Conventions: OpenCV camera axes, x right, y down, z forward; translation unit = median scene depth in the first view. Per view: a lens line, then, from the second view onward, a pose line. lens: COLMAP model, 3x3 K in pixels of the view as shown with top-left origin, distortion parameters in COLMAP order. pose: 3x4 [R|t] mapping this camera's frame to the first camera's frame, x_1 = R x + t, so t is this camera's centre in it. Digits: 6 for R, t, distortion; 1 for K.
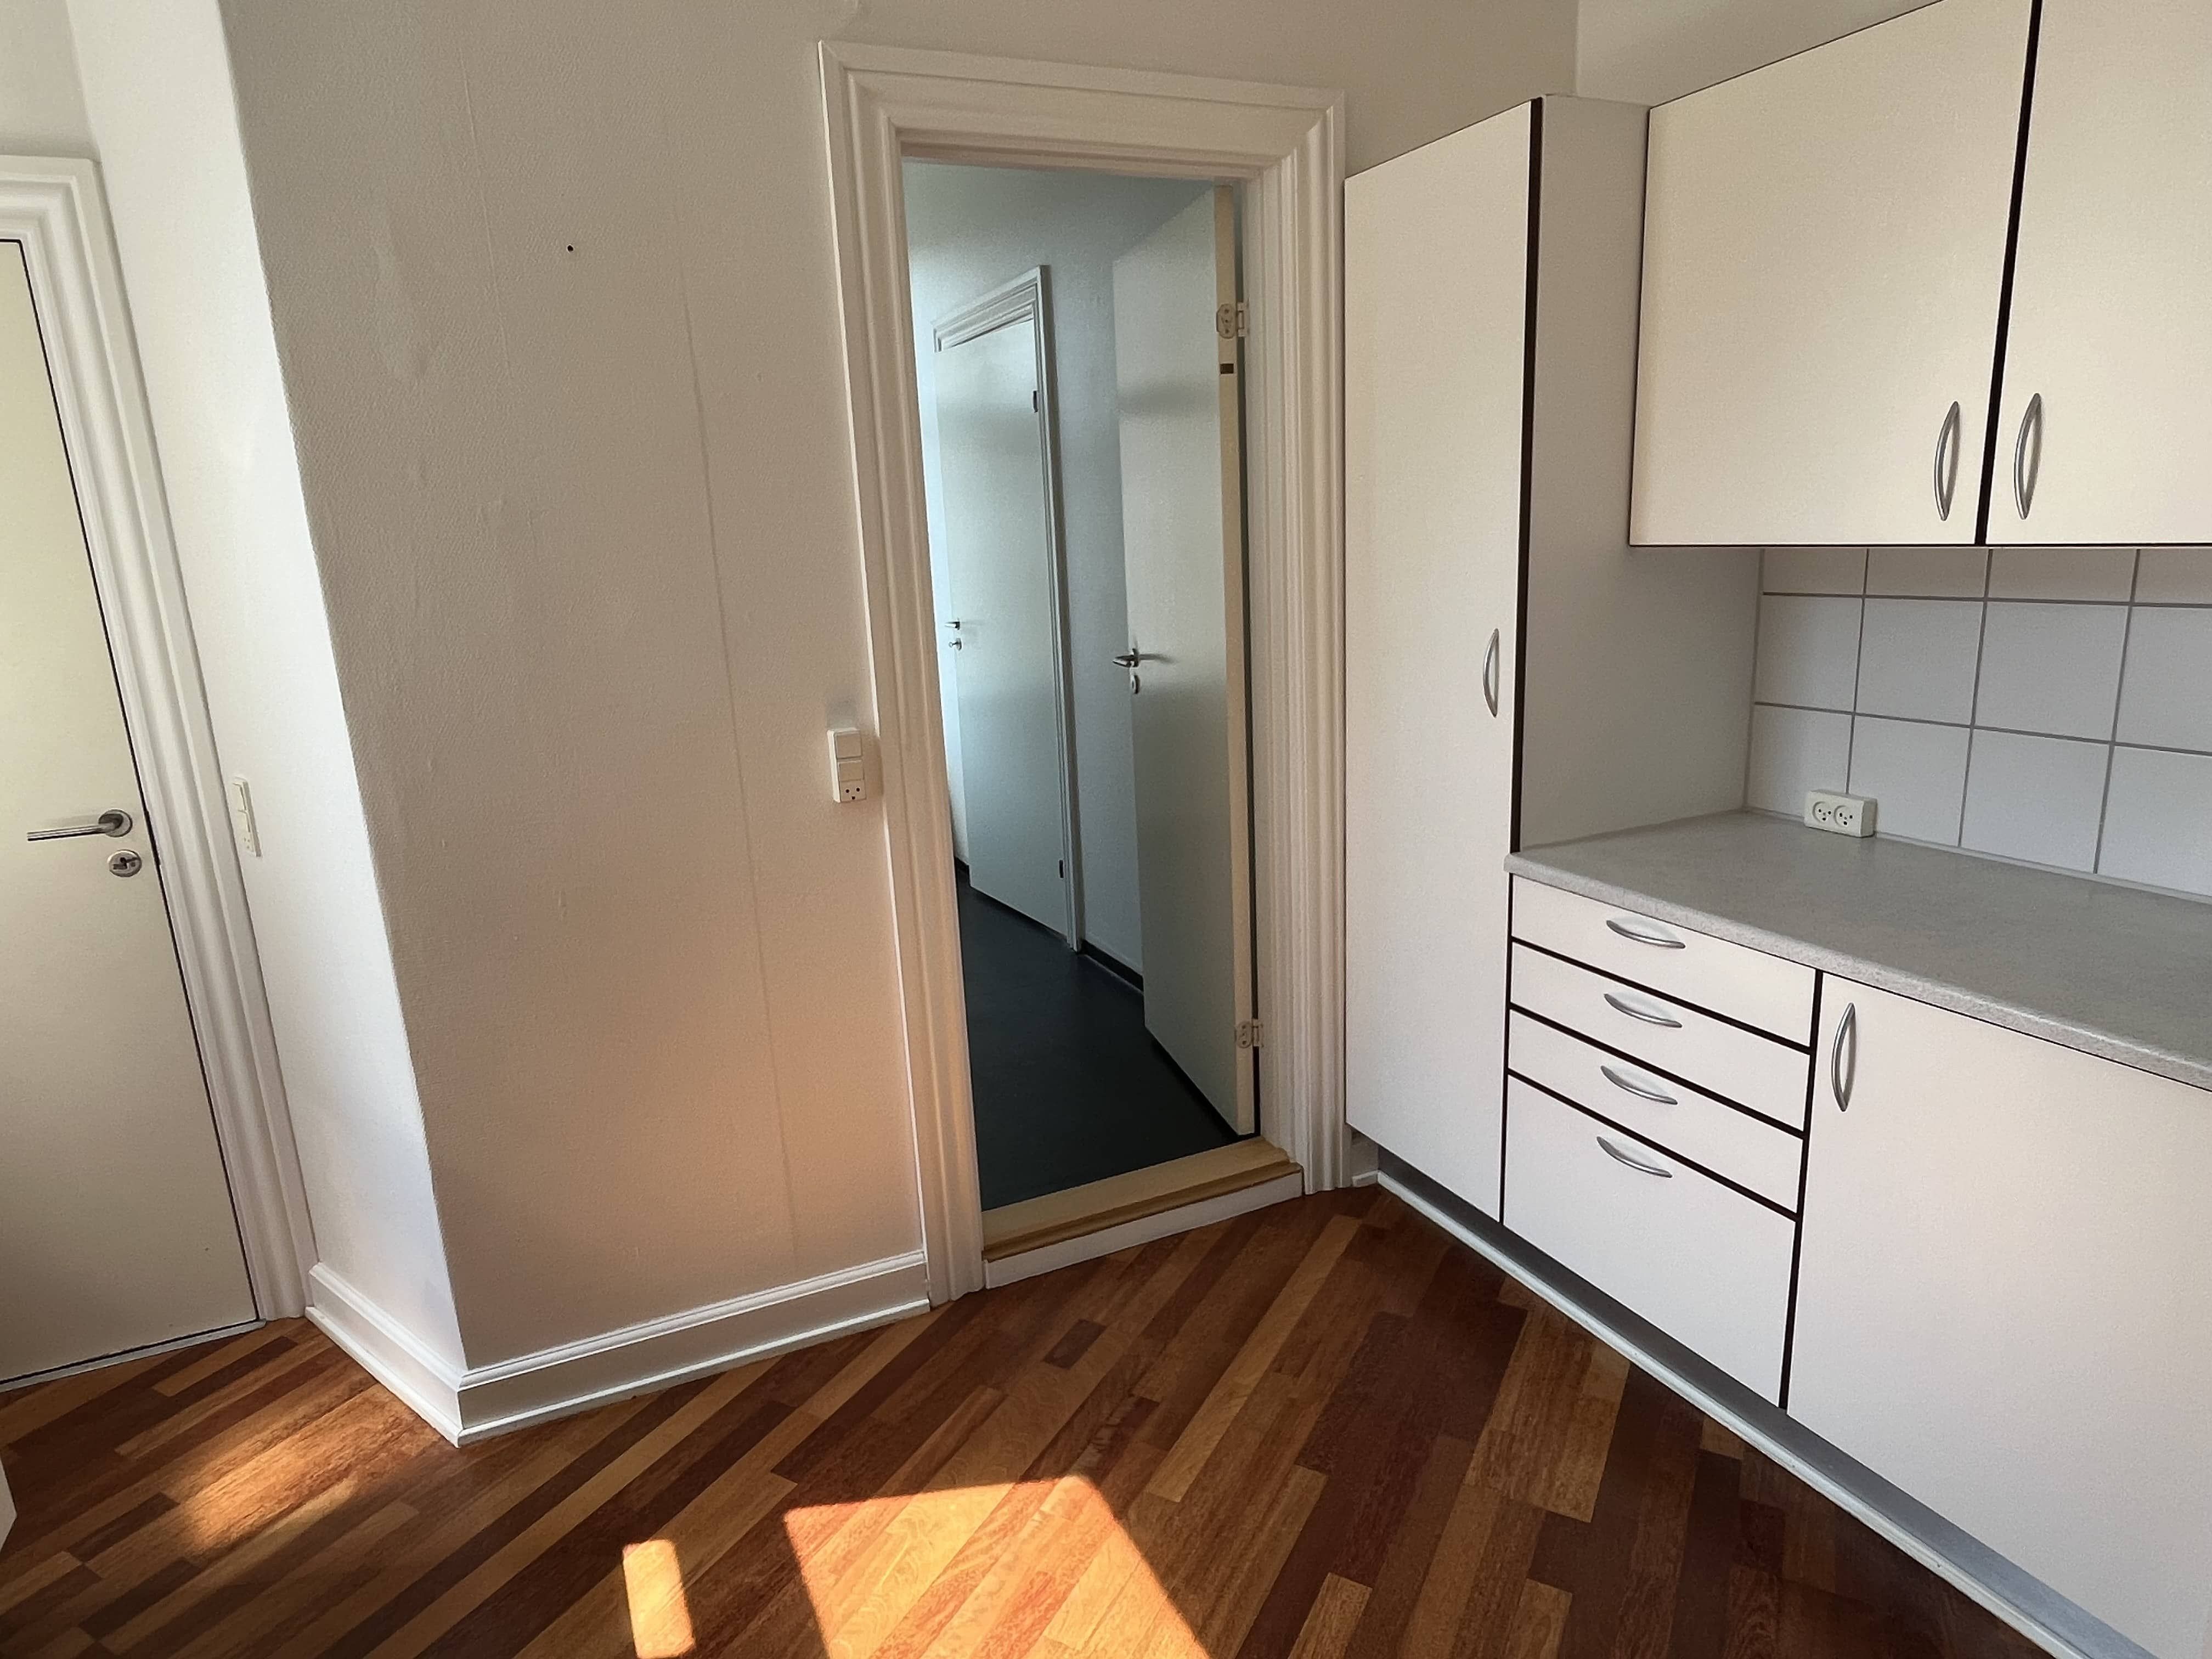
lens RADIAL K [[1295.7, 0, 1099.8], [0, 1295.7, 822.6], [0, 0, 1]] dist [0.005998, 0.003088]
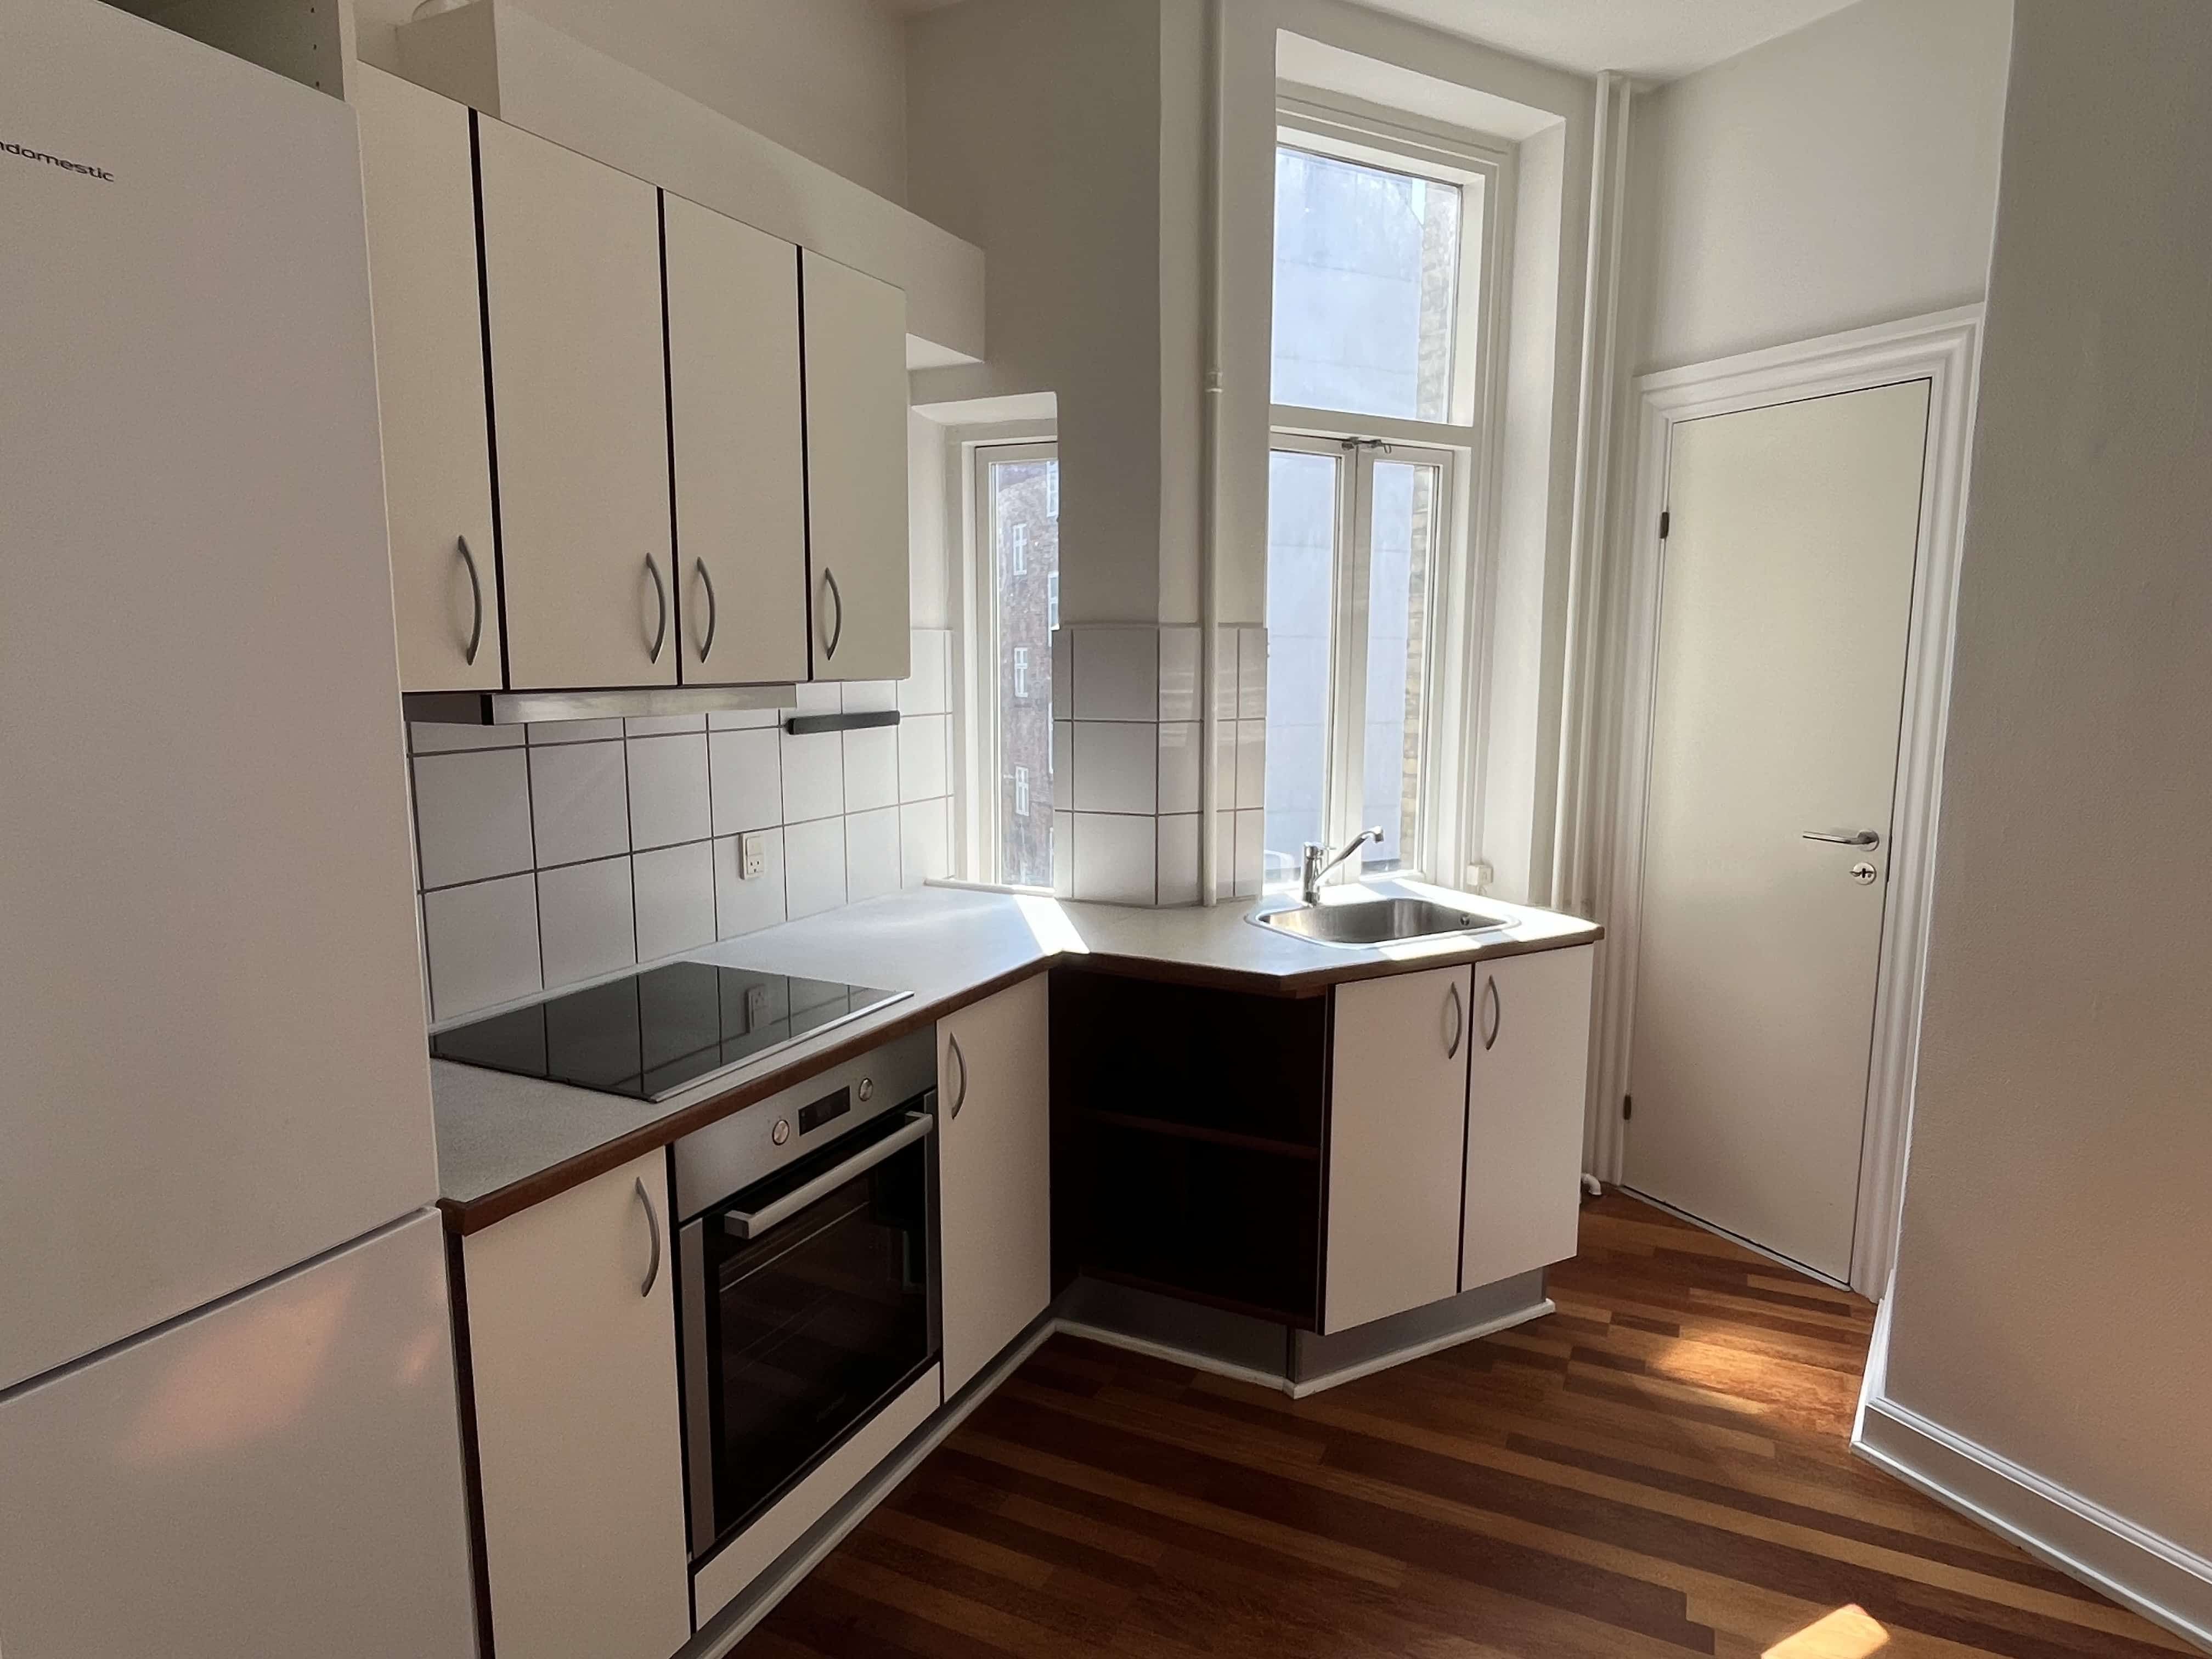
lens RADIAL K [[1295.7, 0, 1100.5], [0, 1295.7, 833.1], [0, 0, 1]] dist [0.005998, 0.003088]
pose [[0.087674, 0.192578, -0.977357, 0.417052], [-0.230767, 0.958372, 0.168137, -0.050361], [0.969051, 0.210800, 0.128465, 0.155526]]
